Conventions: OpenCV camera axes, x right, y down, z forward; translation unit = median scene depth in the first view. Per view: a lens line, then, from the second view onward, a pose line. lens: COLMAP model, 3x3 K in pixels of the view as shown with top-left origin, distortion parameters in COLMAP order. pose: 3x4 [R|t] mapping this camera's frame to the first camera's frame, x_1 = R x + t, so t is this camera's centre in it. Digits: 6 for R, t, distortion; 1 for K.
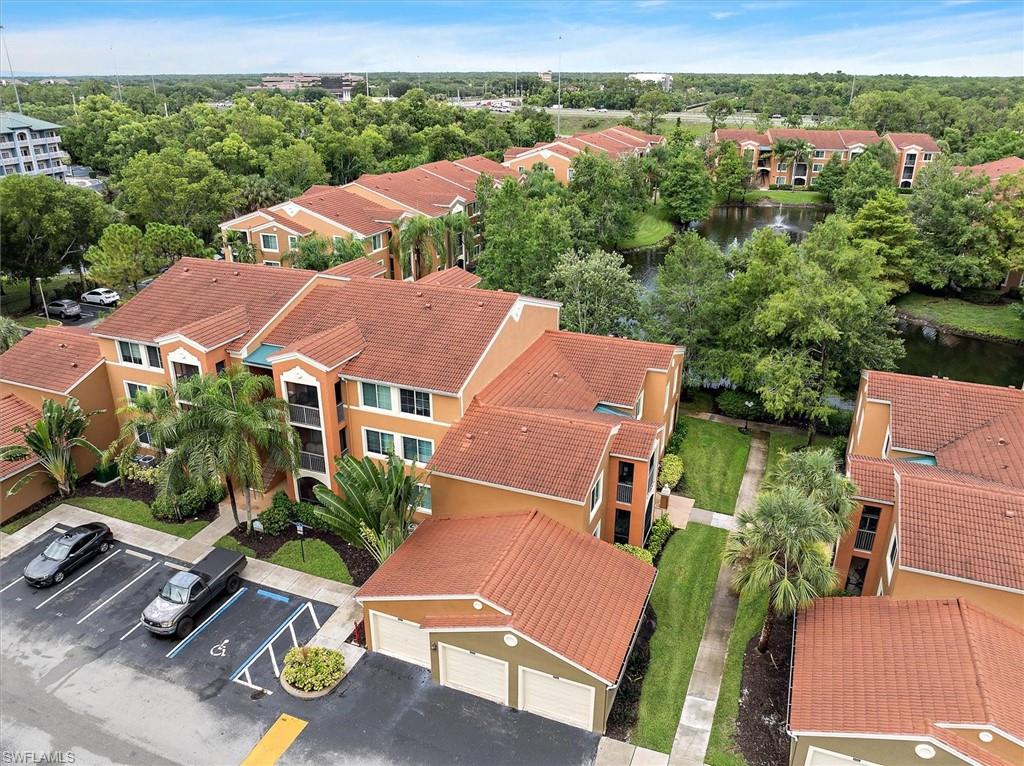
lens RADIAL K [[766.9, 0, 512.0], [0, 766.9, 383.0], [0, 0, 1]] dist [-0.039726, -0.001339]
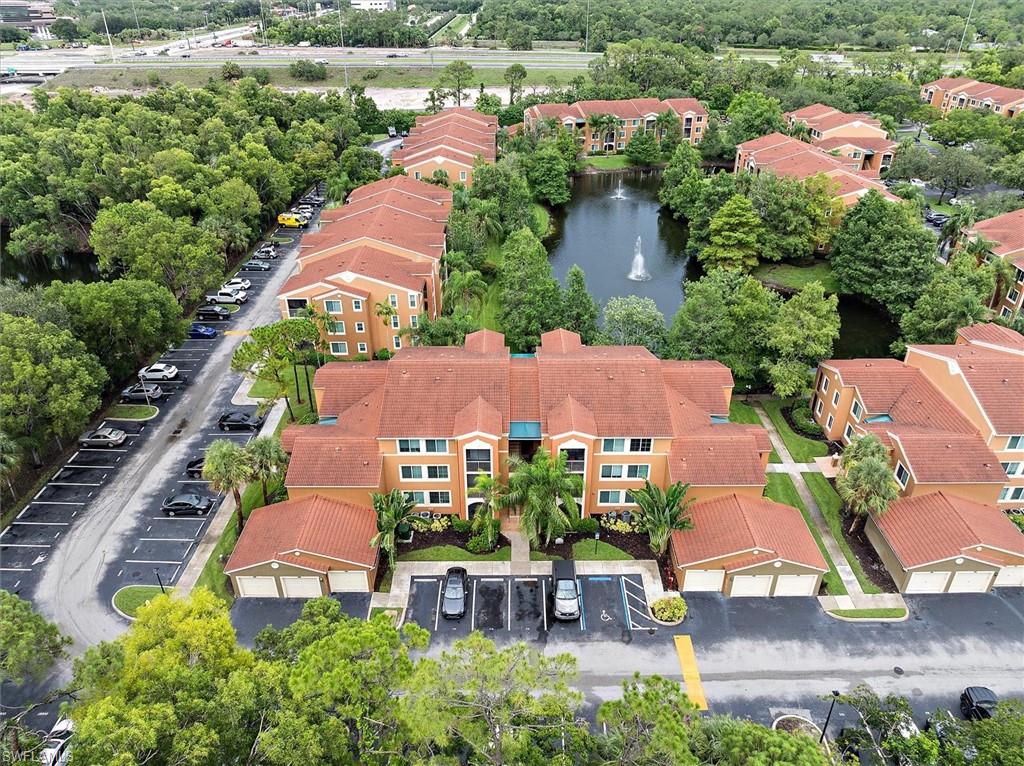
lens RADIAL K [[766.9, 0, 512.0], [0, 766.9, 383.0], [0, 0, 1]] dist [-0.039726, -0.001339]
pose [[0.923246, -0.188842, 0.334598, -0.483482], [0.144263, 0.977538, 0.153645, -0.211554], [-0.356097, -0.093582, 0.929751, -0.222042]]
